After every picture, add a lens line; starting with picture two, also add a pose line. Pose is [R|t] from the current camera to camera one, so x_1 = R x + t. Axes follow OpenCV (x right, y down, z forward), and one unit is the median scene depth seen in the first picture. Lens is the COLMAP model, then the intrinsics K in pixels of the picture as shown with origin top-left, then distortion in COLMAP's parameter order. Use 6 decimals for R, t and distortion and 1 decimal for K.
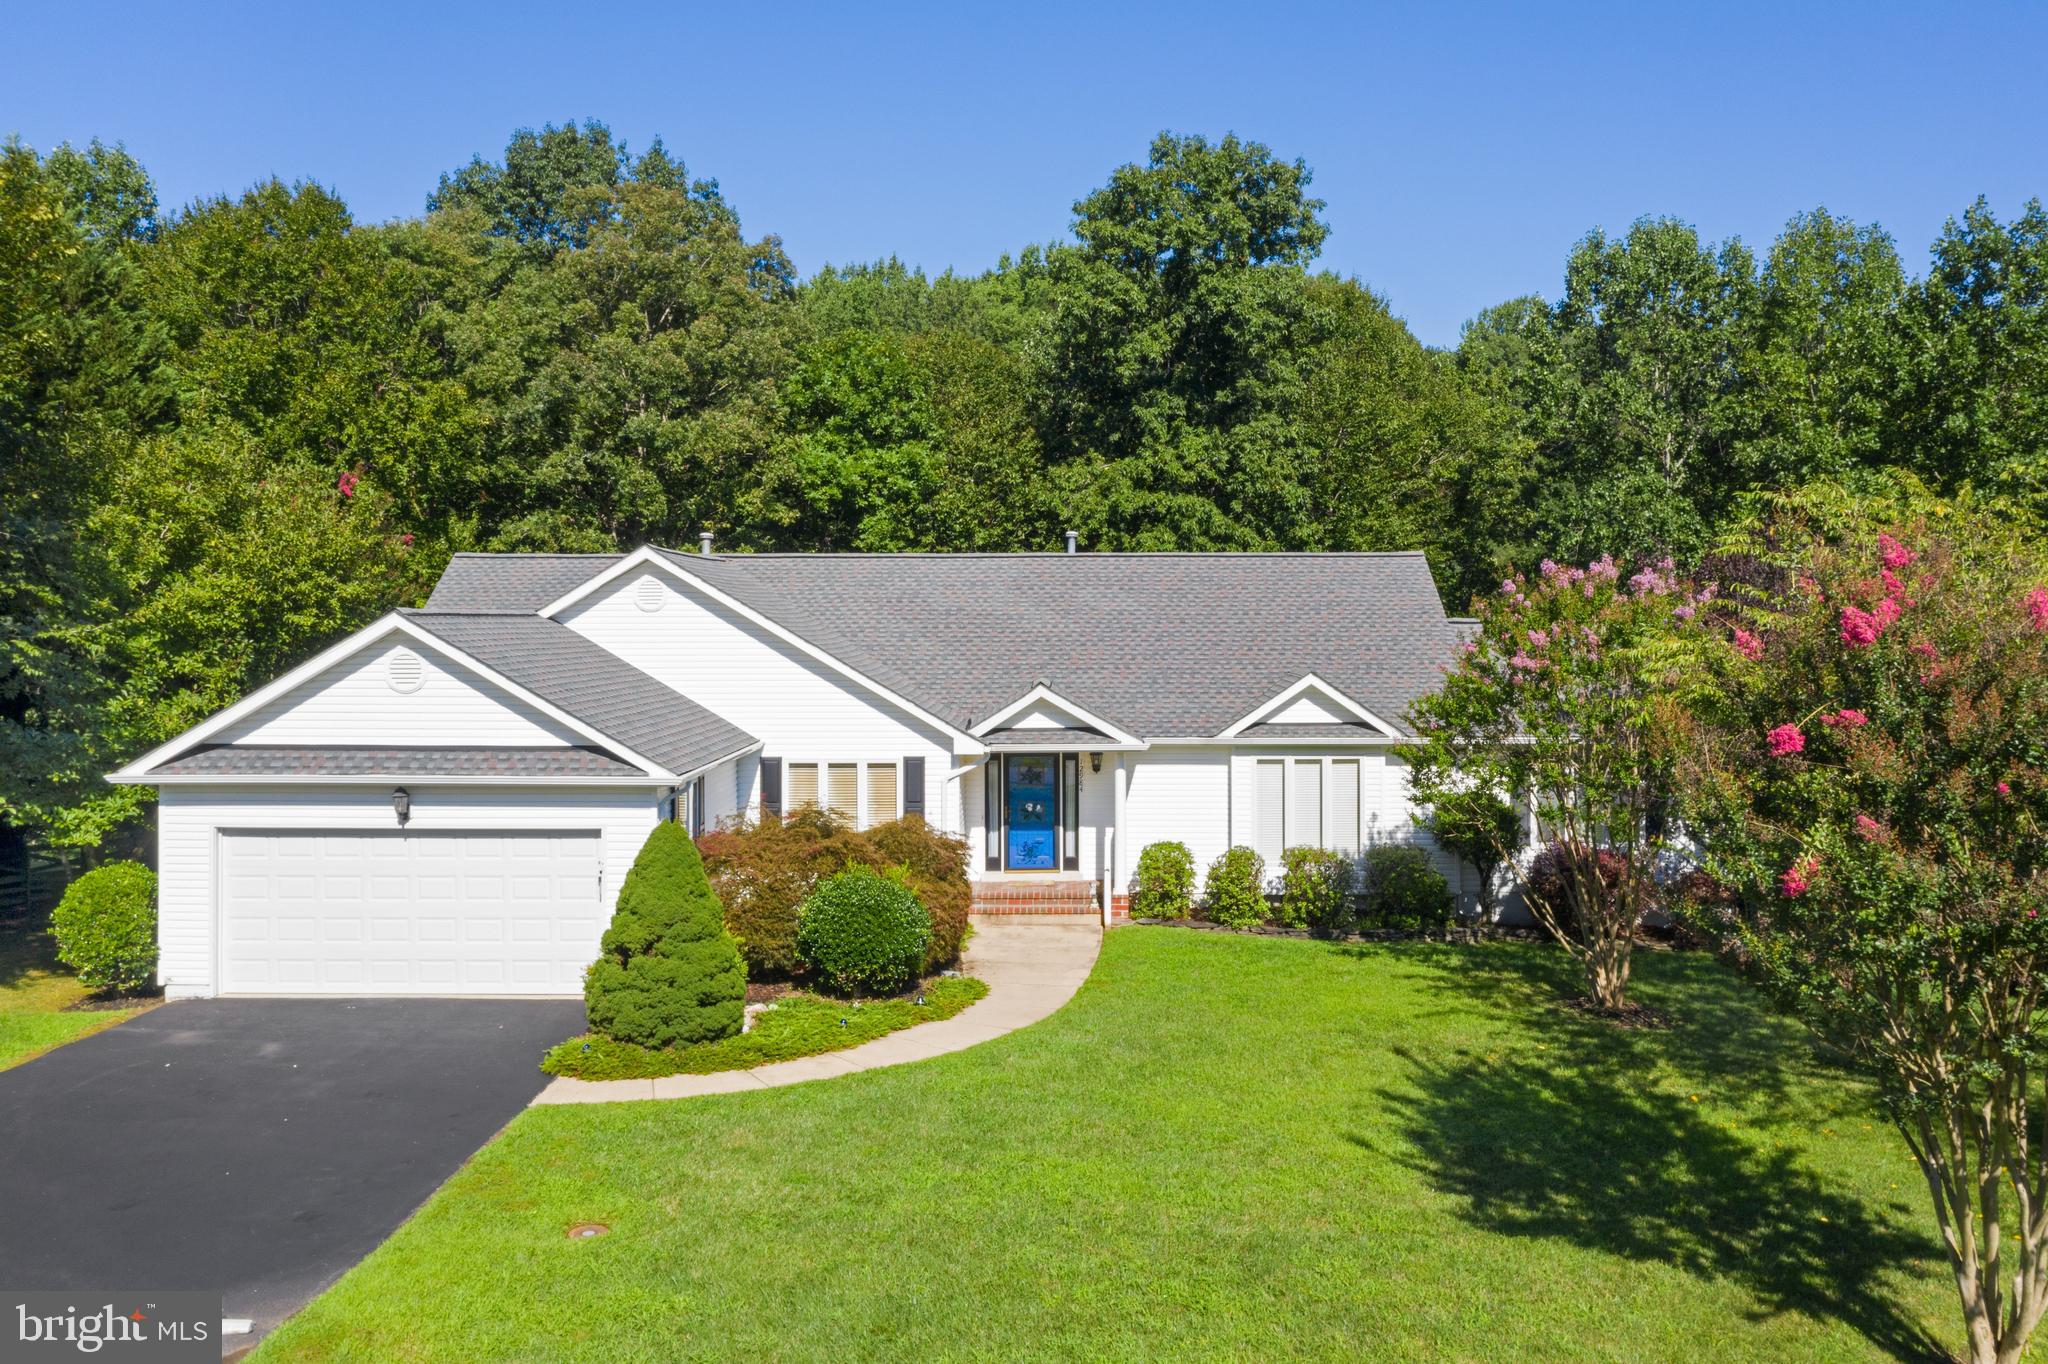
lens RADIAL K [[1653.2, 0, 1023.7], [0, 1653.2, 637.7], [0, 0, 1]] dist [0.004229, 0.003648]
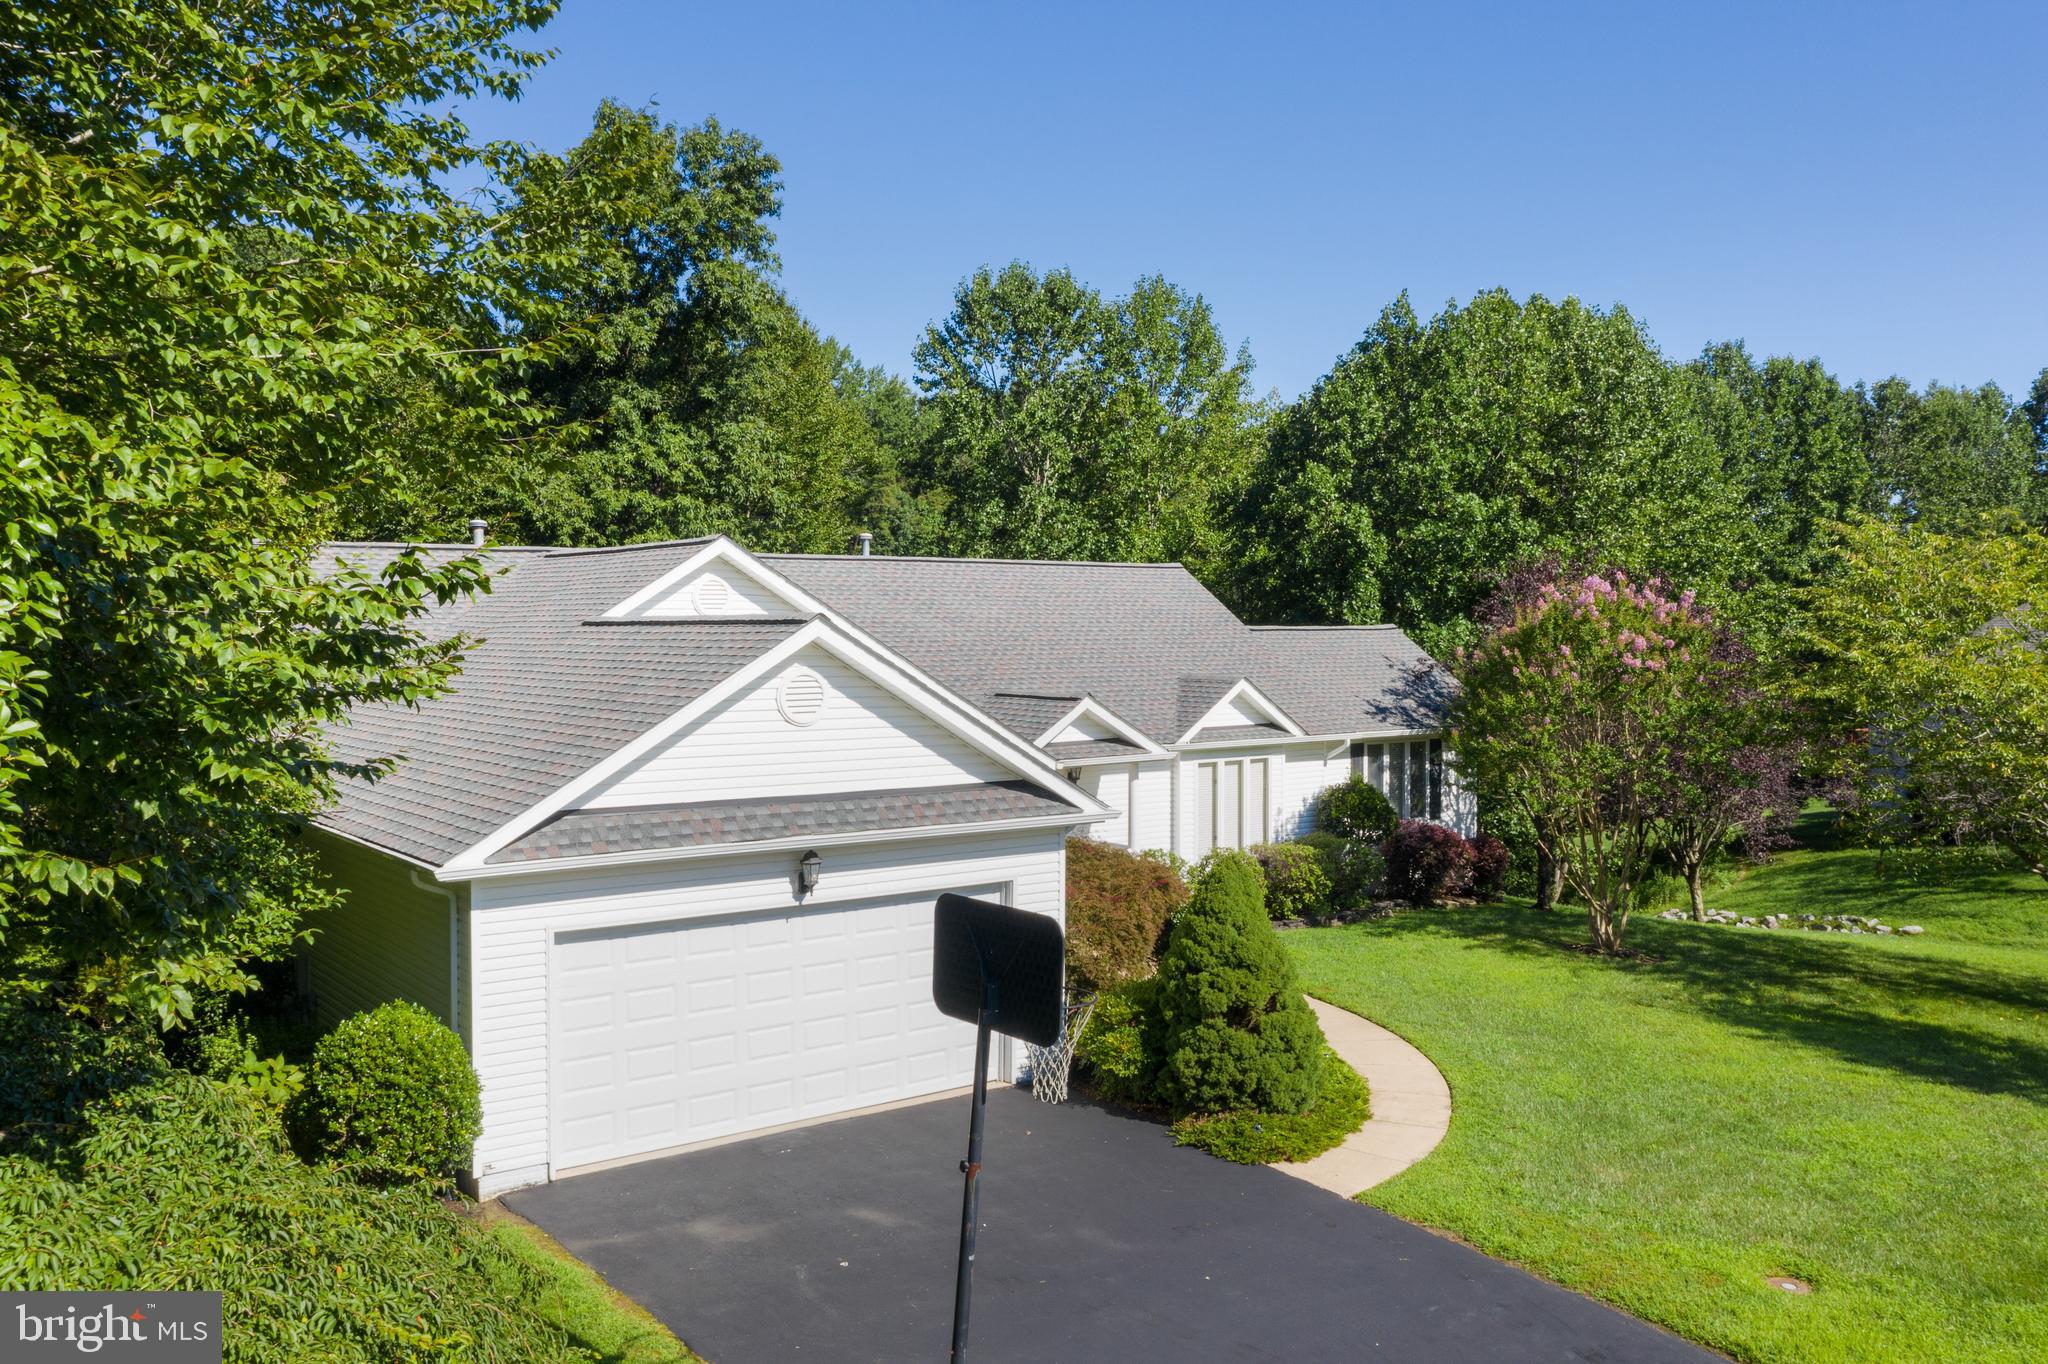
lens RADIAL K [[1633.0, 0, 1024.0], [0, 1633.0, 682.0], [0, 0, 1]] dist [0.002847, 0.000959]
pose [[0.788463, -0.022198, 0.614681, -0.569556], [0.008900, 0.999656, 0.024684, -0.003232], [-0.615018, -0.013992, 0.788389, 0.265285]]
